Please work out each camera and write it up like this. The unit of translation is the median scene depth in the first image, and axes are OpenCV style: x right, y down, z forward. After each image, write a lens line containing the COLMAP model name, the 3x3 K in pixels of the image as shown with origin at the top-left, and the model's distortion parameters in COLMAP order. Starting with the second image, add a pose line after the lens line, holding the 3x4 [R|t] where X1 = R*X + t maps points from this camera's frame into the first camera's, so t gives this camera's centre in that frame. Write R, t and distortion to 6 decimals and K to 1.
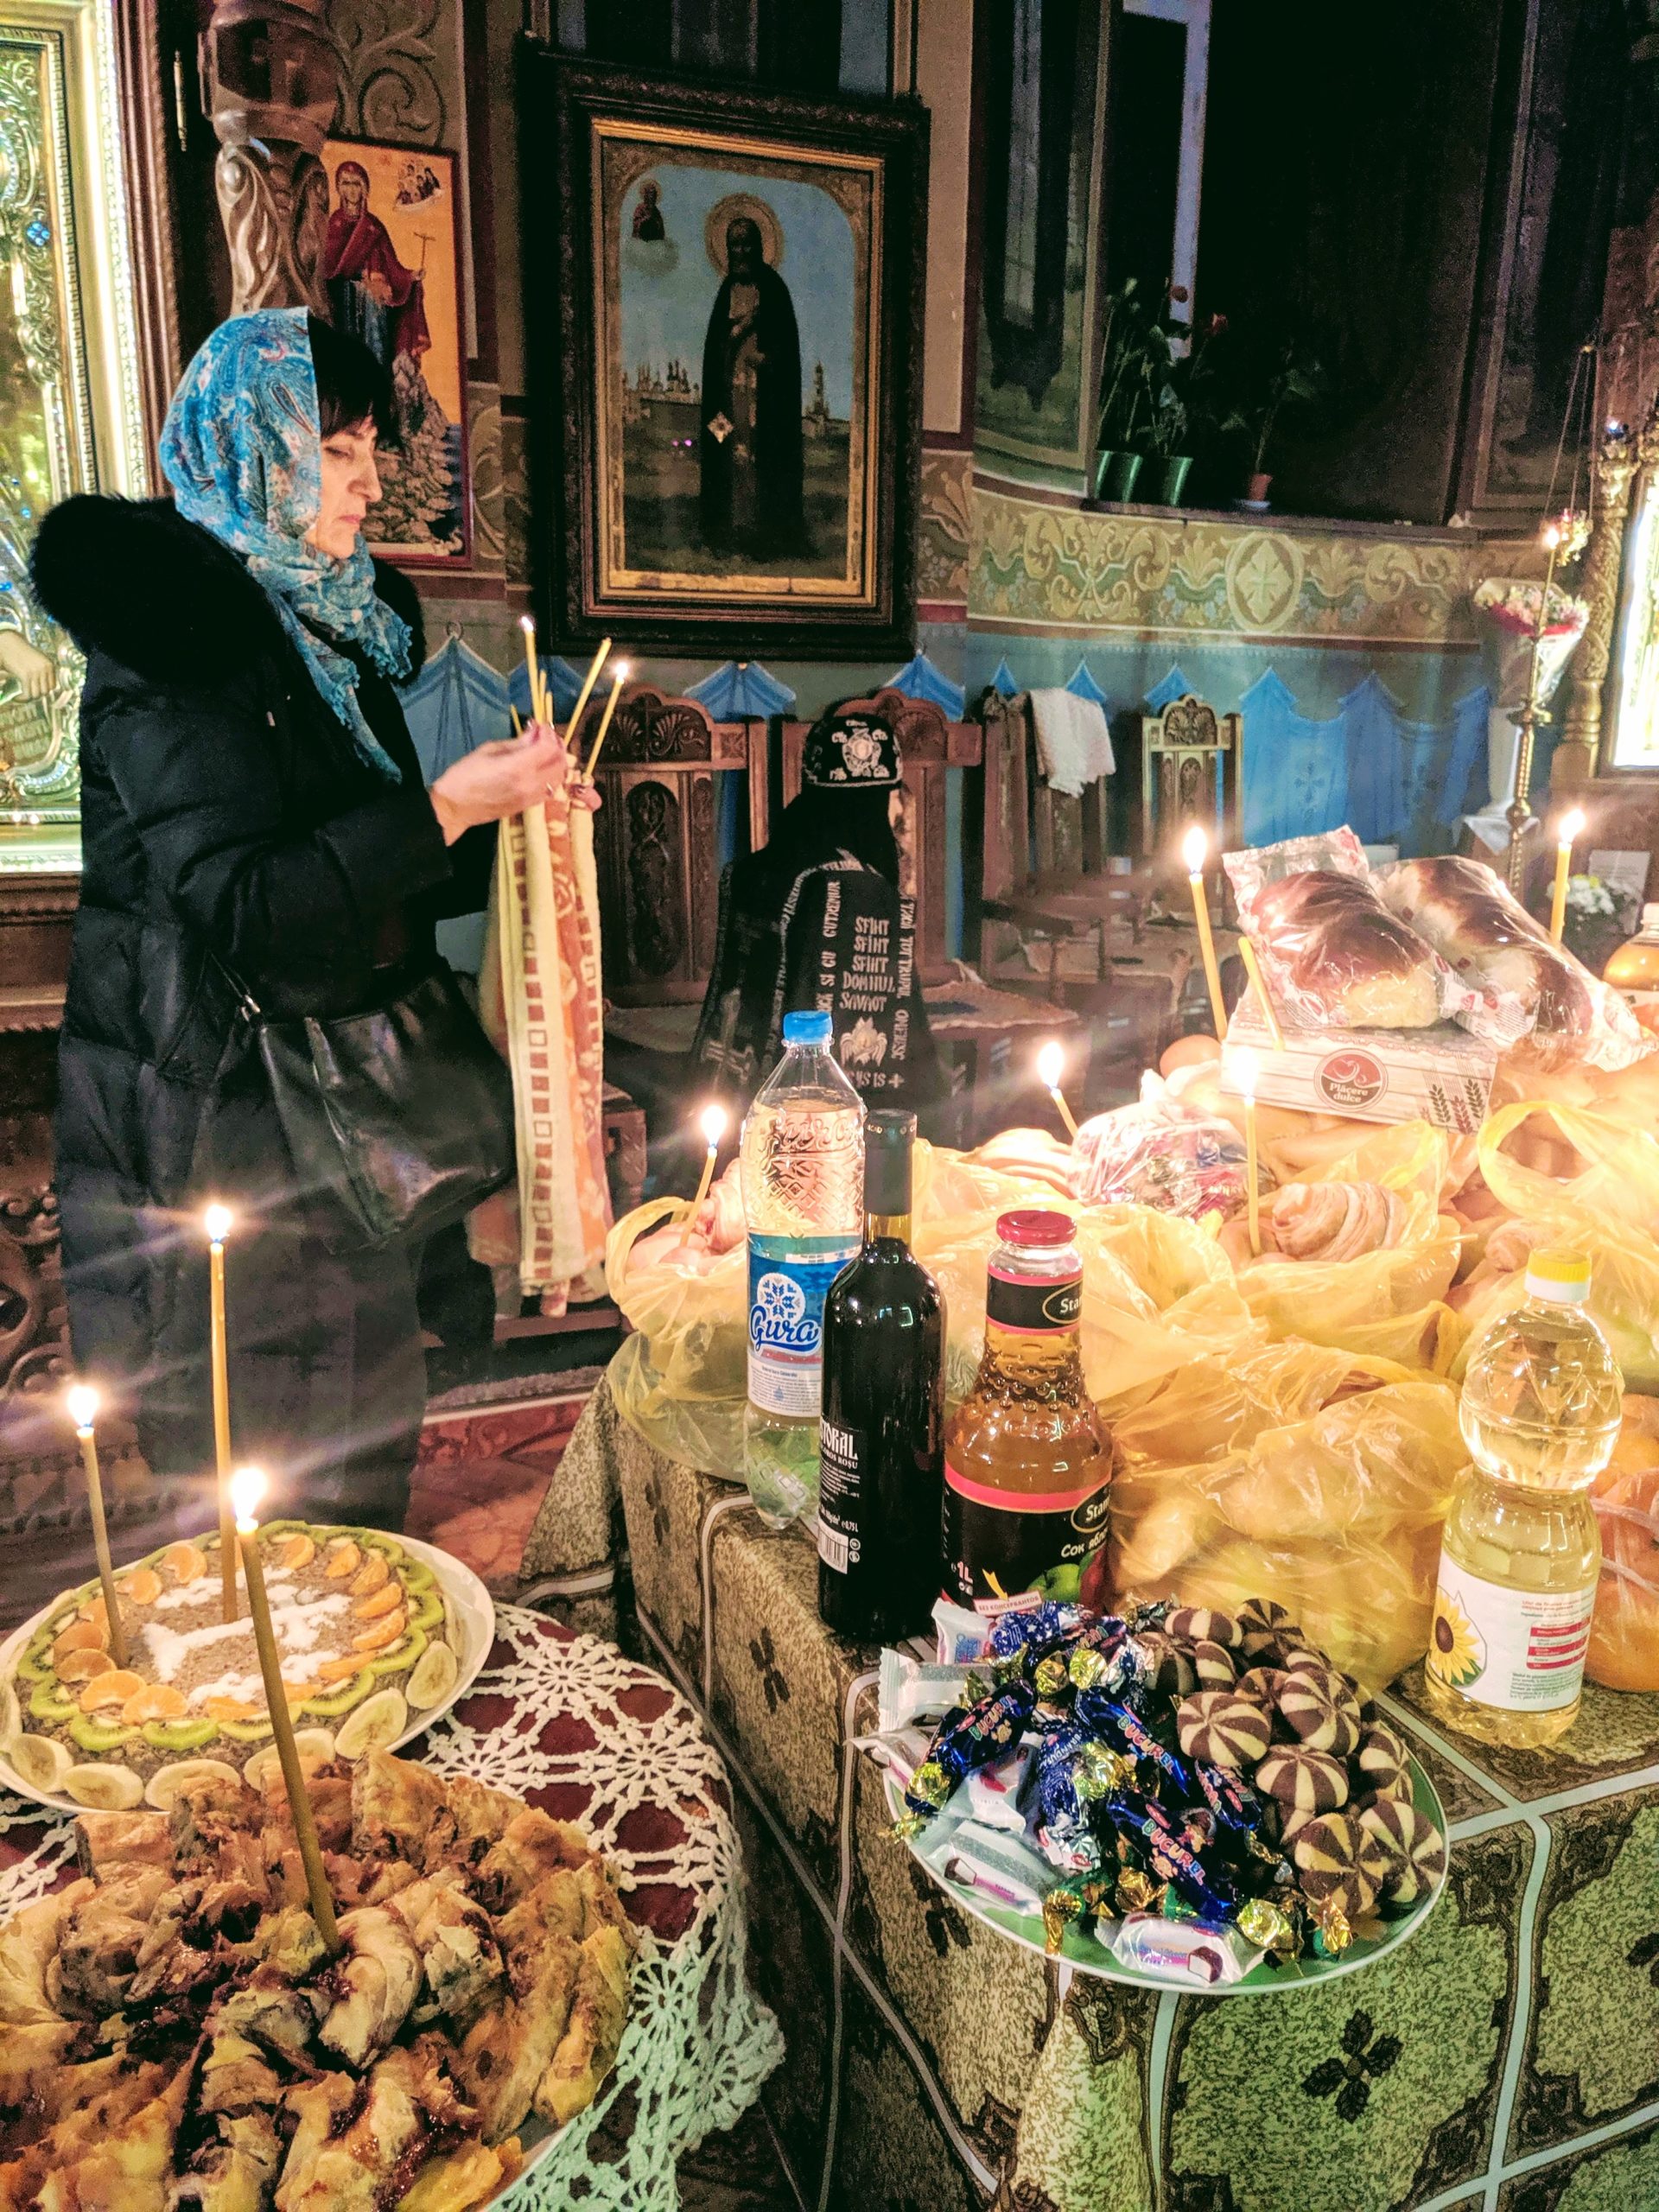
lens RADIAL K [[1832.8, 0, 777.1], [0, 1832.8, 1170.8], [0, 0, 1]] dist [-0.000964, 0.054768]
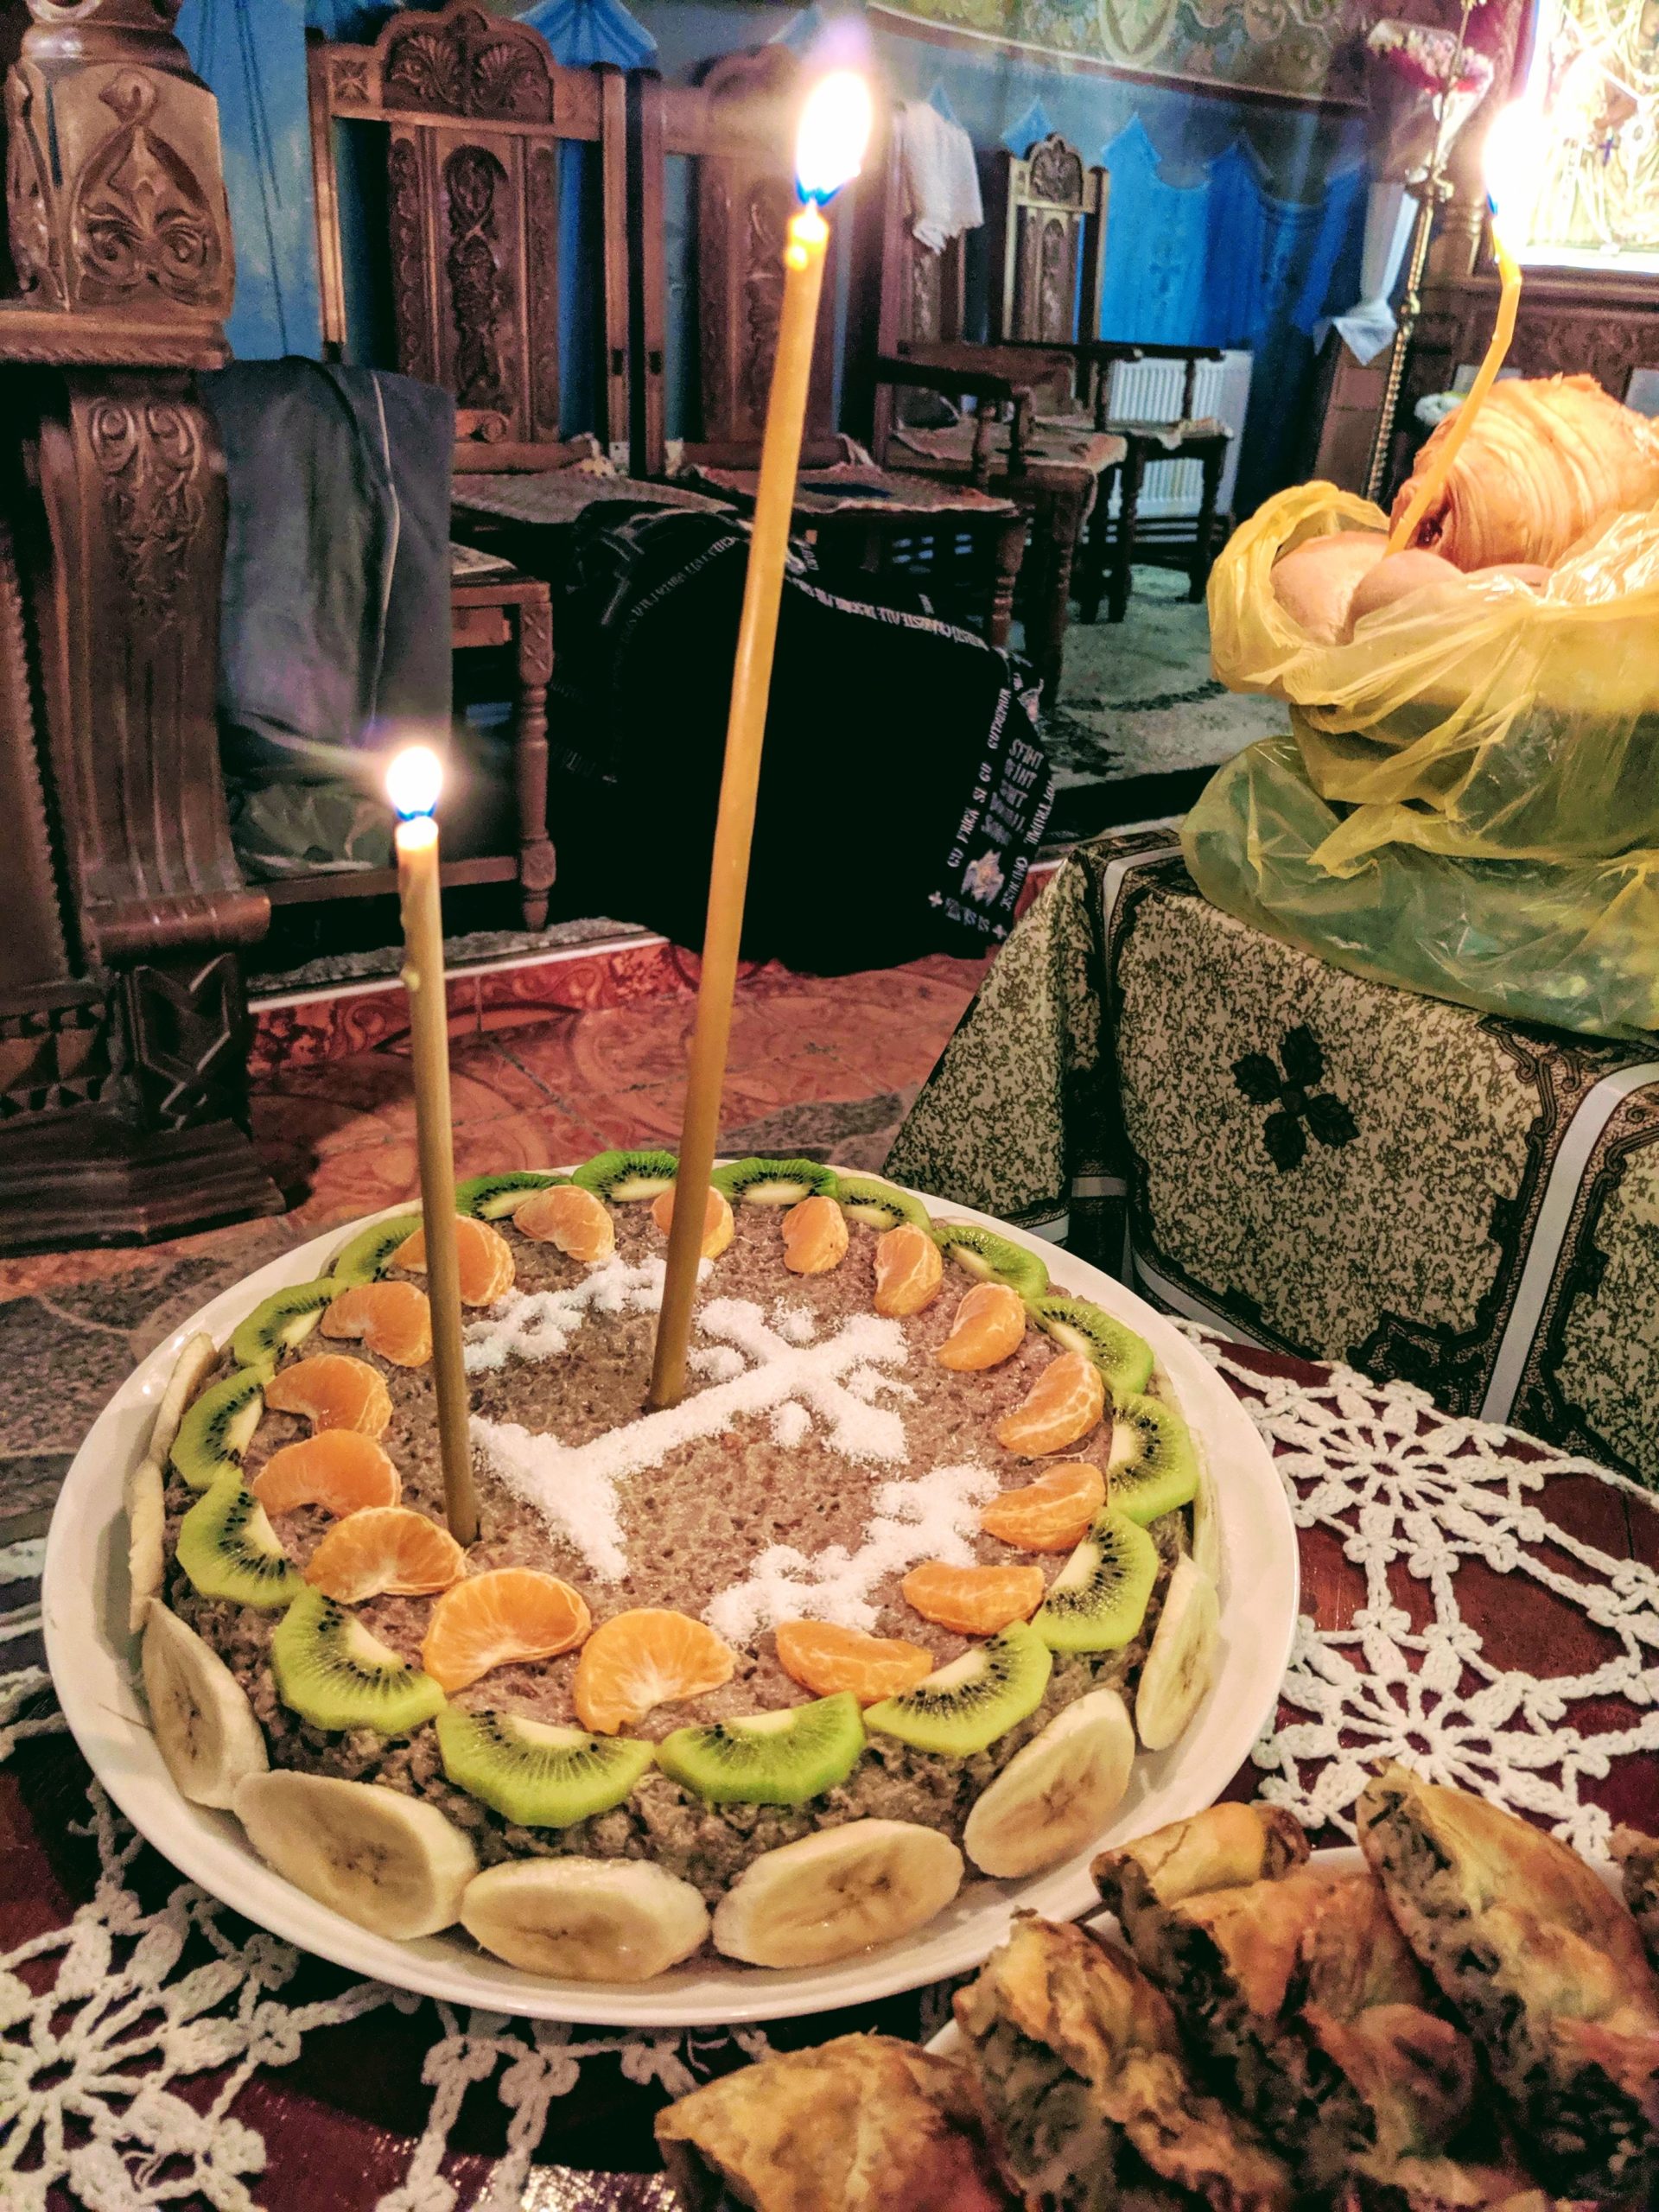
lens RADIAL K [[1742.1, 0, 768.3], [0, 1742.1, 1187.4], [0, 0, 1]] dist [0.035854, -0.029141]
pose [[0.978801, -0.037240, 0.201401, -0.261762], [-0.010049, 0.973416, 0.228823, 0.081450], [-0.204568, -0.225996, 0.952406, 0.469356]]
